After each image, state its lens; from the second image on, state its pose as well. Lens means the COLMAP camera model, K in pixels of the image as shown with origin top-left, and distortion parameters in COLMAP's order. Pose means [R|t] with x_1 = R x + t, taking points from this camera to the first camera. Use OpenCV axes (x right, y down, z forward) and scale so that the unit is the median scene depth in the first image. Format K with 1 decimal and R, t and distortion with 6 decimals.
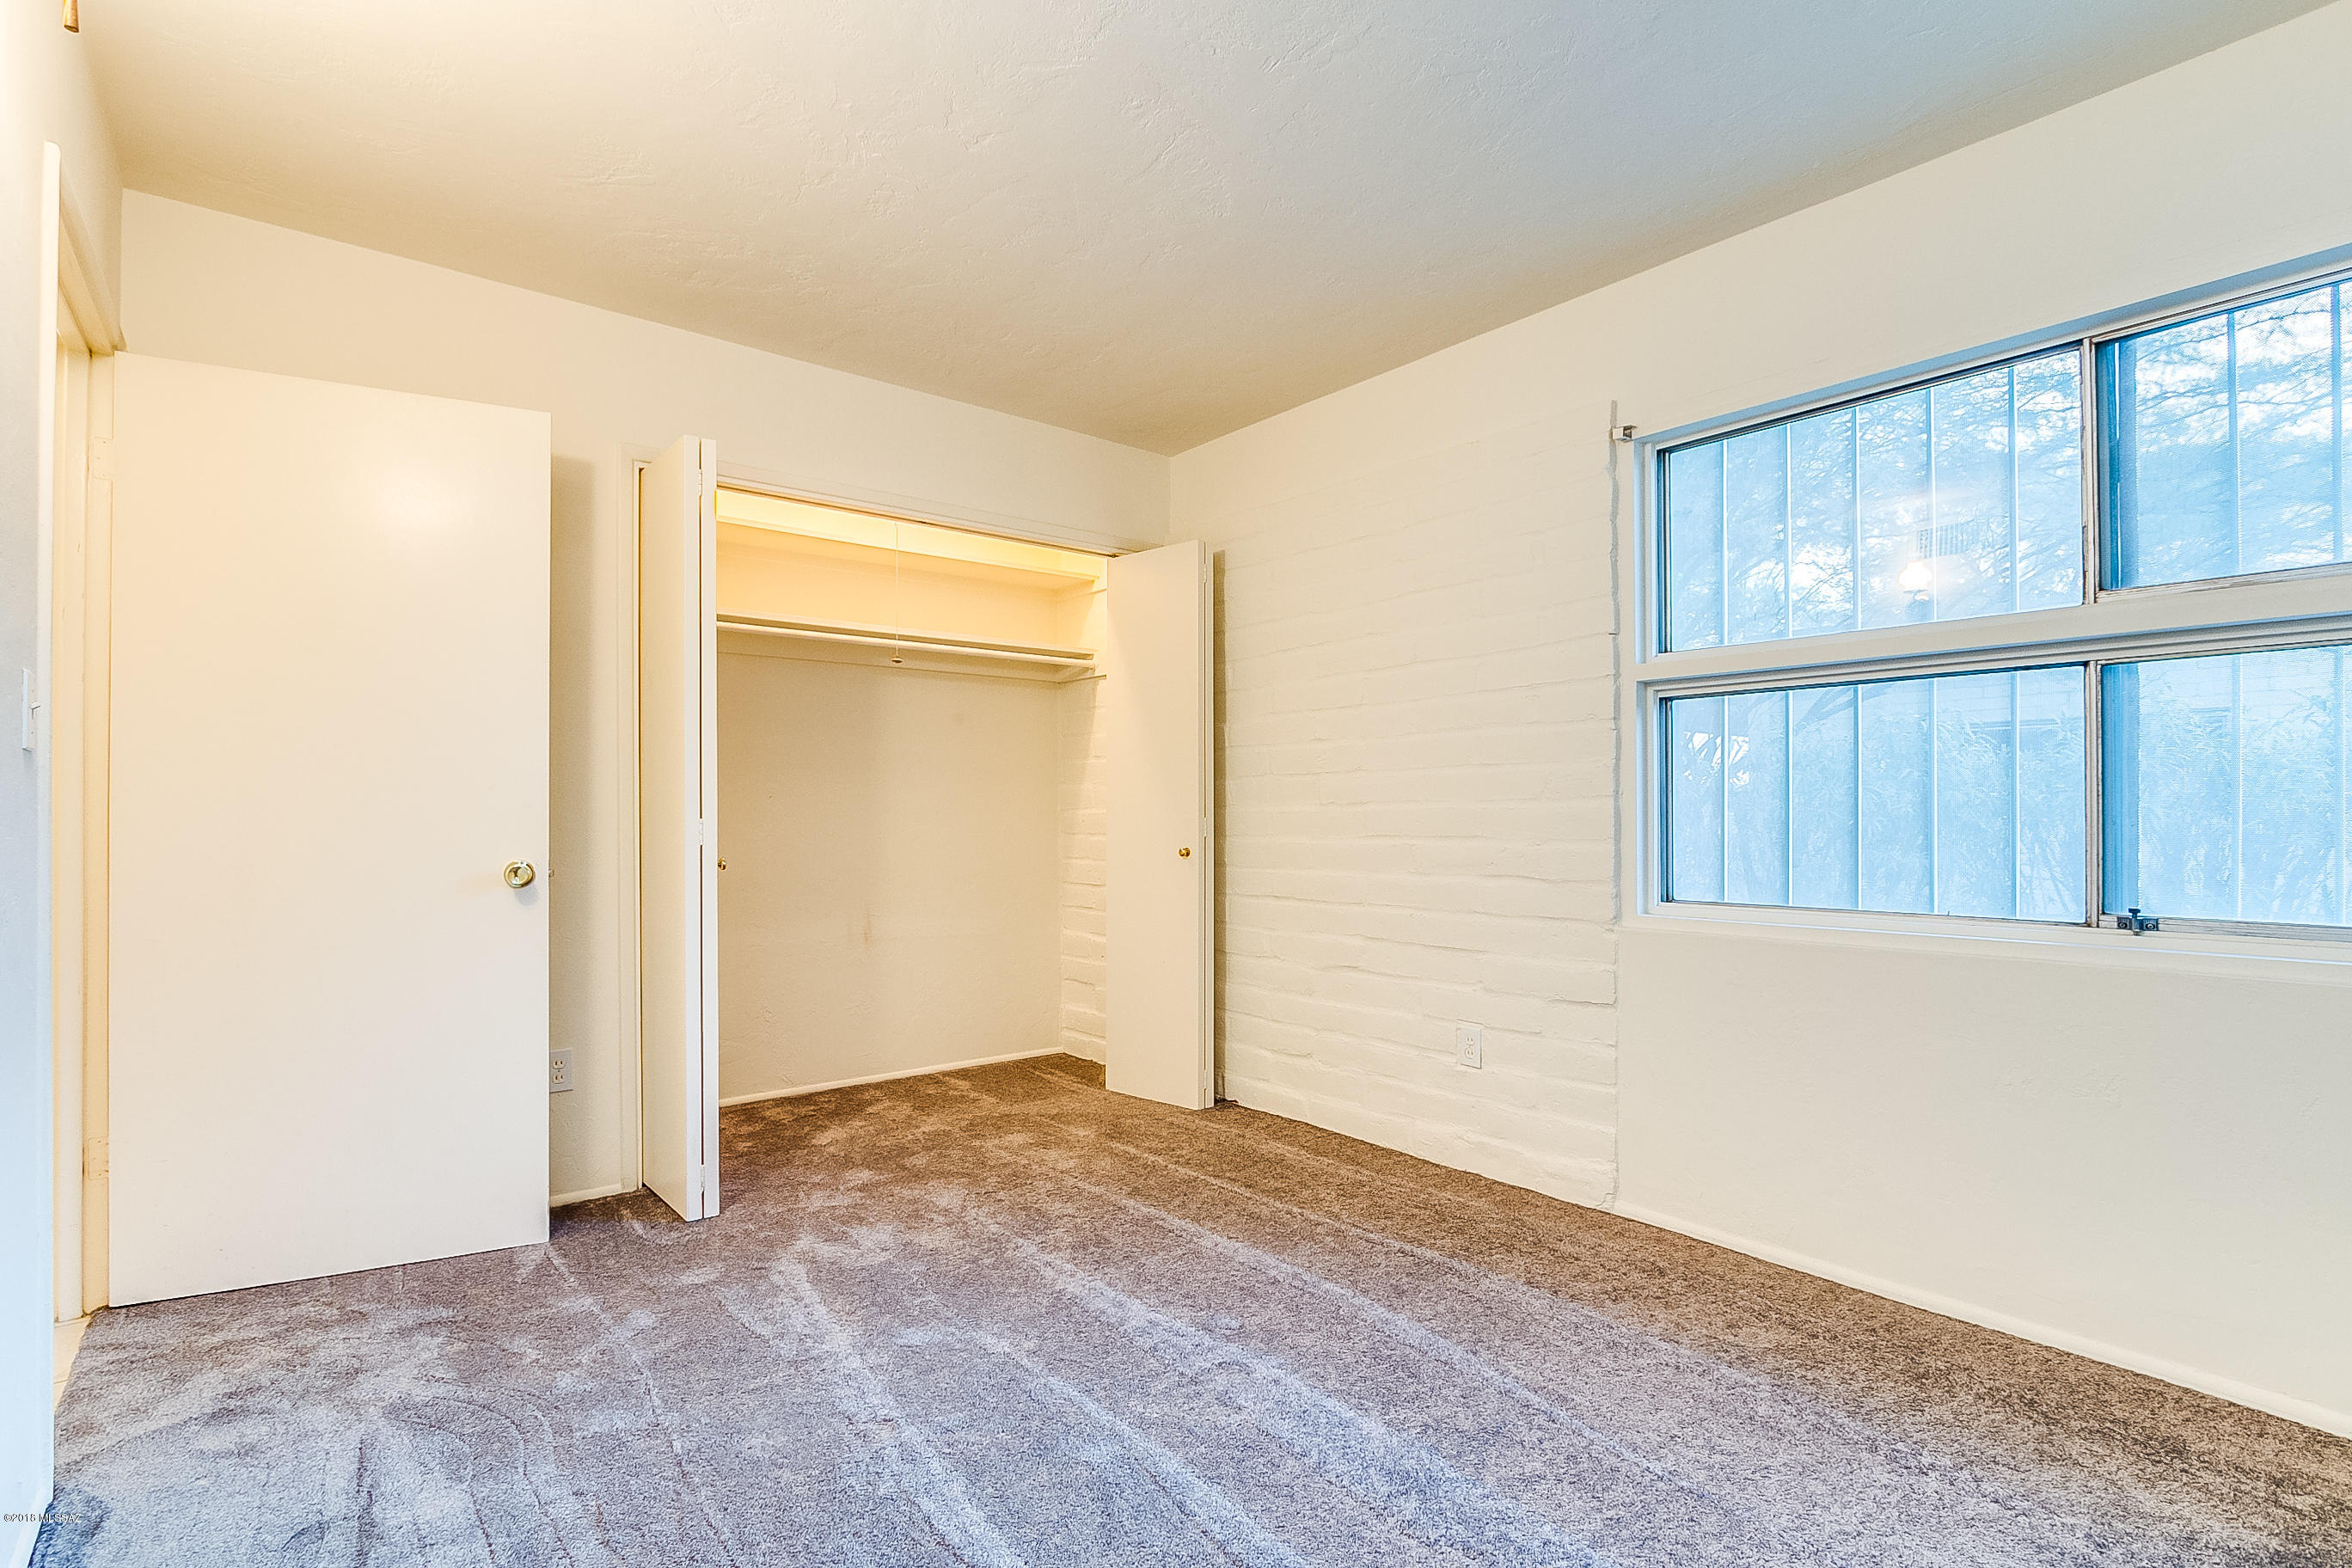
lens RADIAL K [[1122.4, 0, 1158.6], [0, 1122.4, 794.9], [0, 0, 1]] dist [-0.002630, -0.000506]
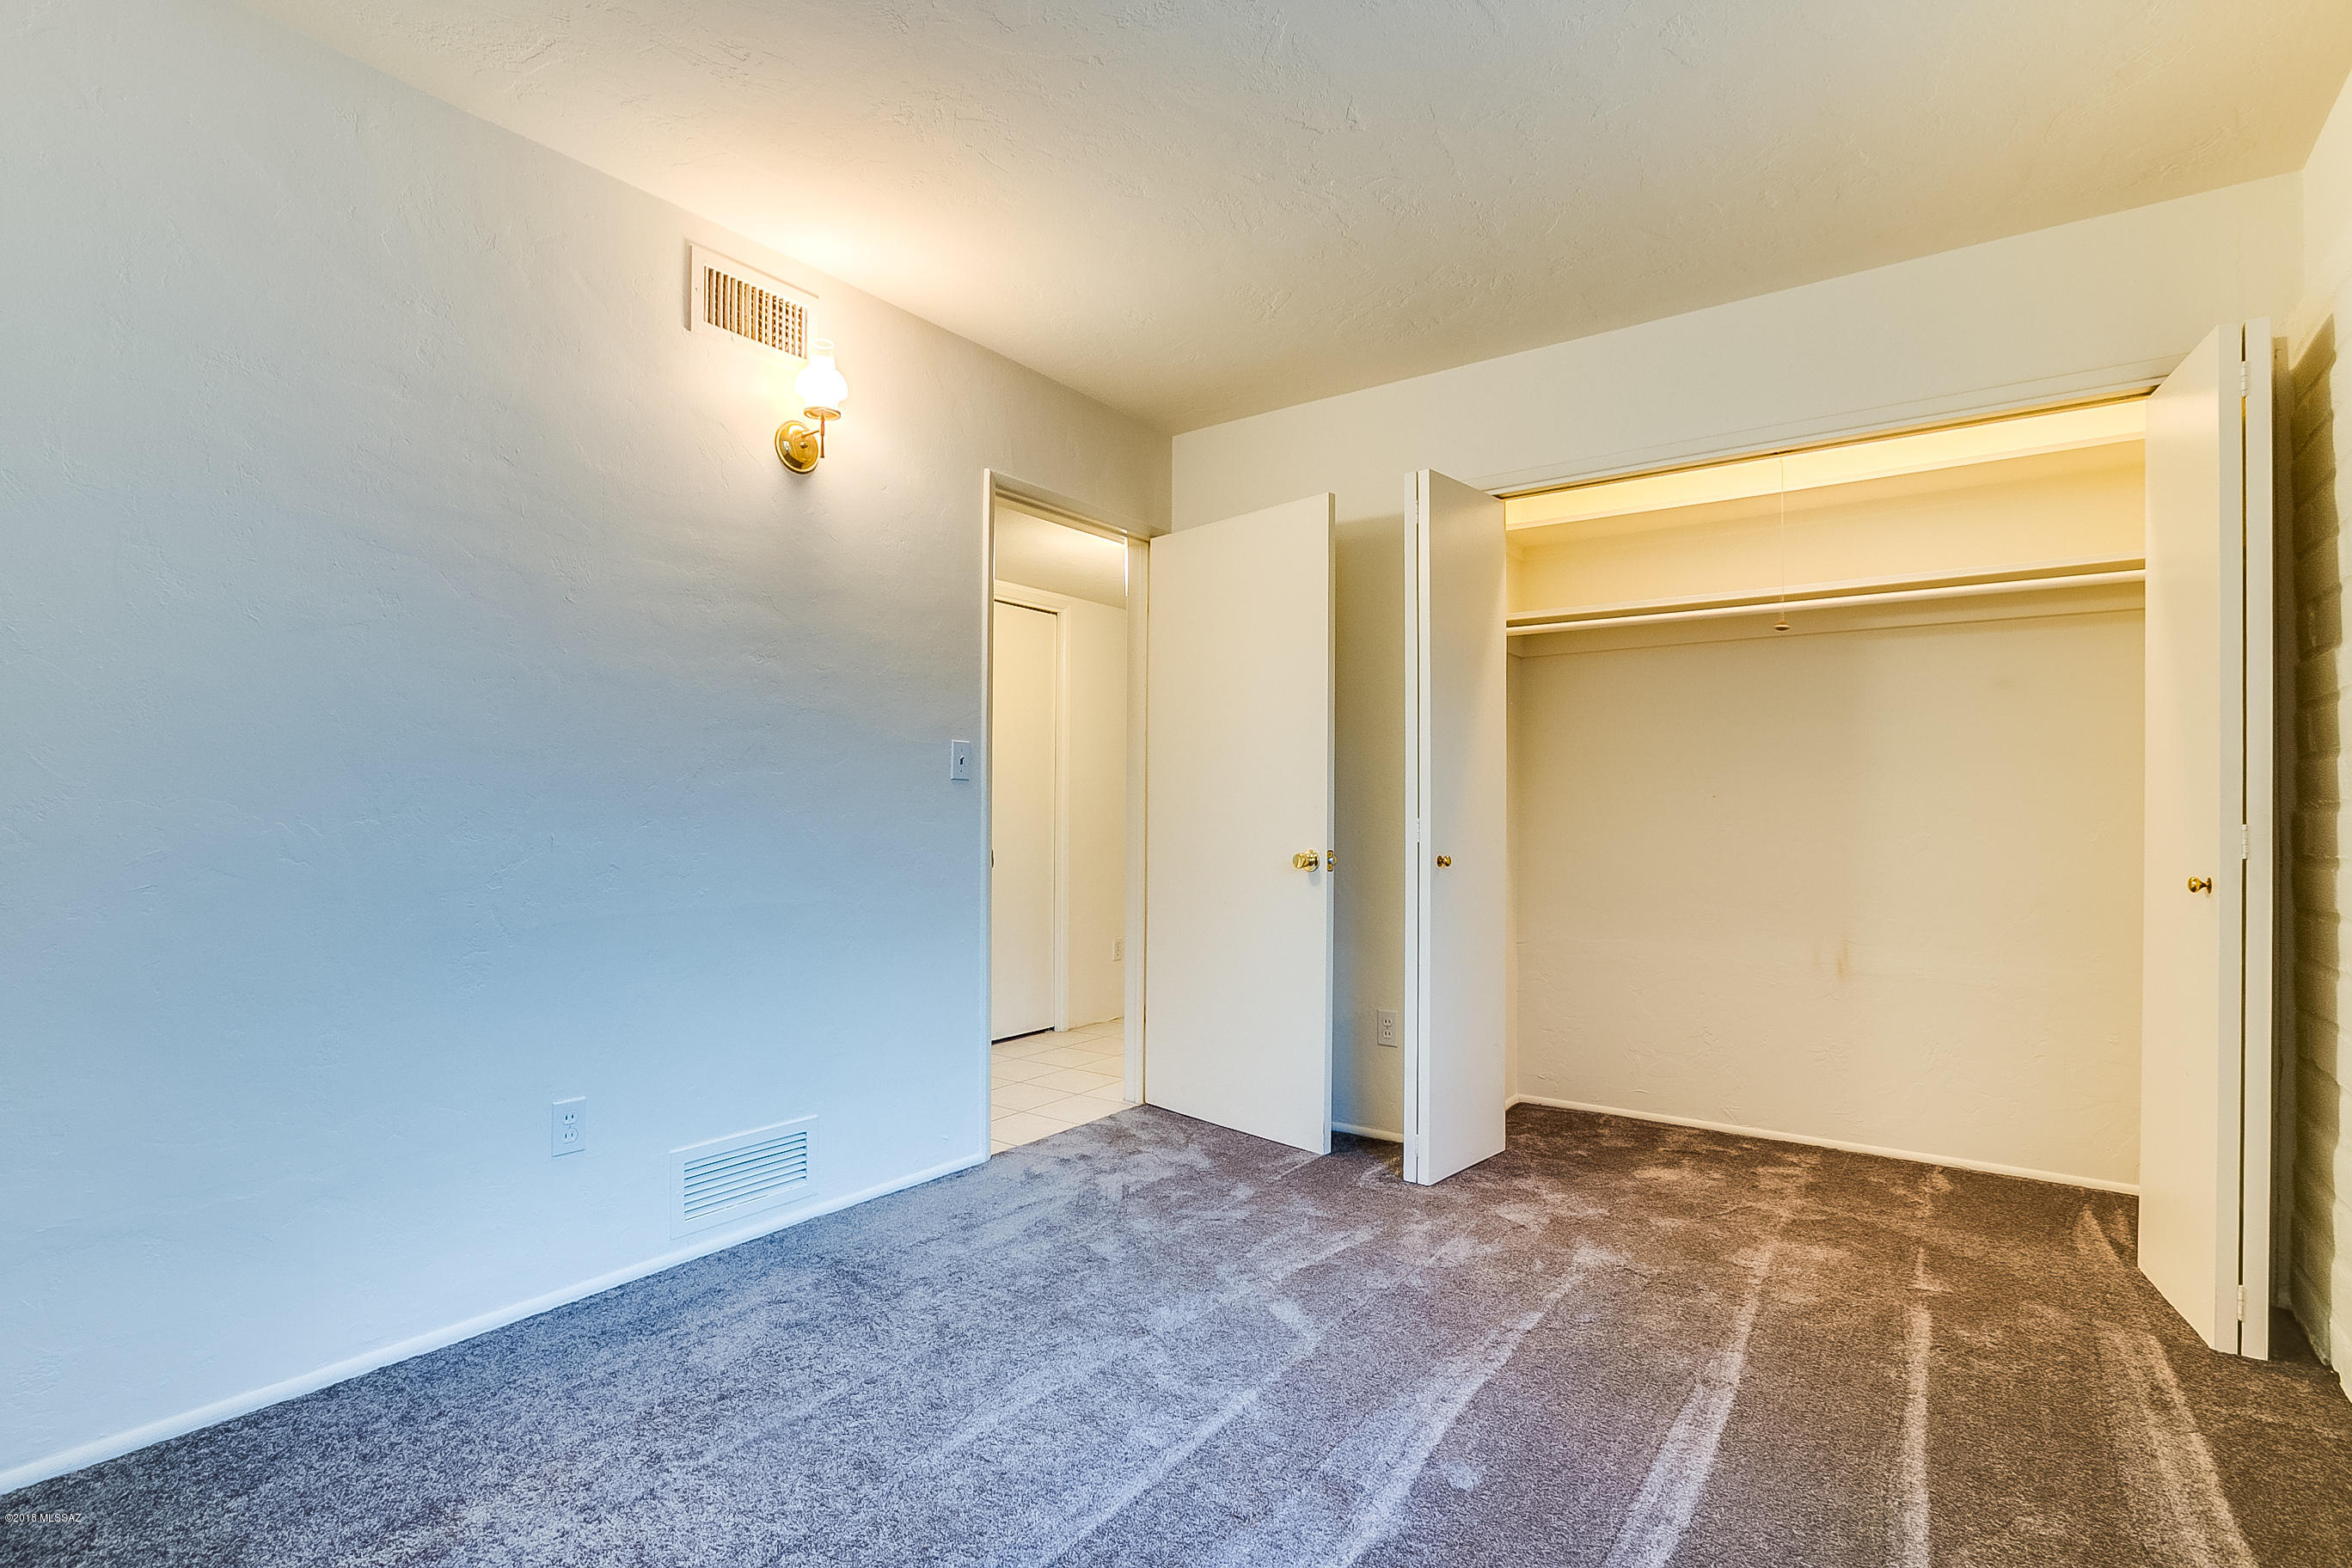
lens RADIAL K [[1122.4, 0, 1158.6], [0, 1122.4, 799.3], [0, 0, 1]] dist [-0.002630, -0.000506]
pose [[0.255071, -0.010227, -0.966868, 0.522253], [0.011886, 0.999902, -0.007441, 0.006353], [0.966849, -0.009594, 0.255168, 0.420886]]
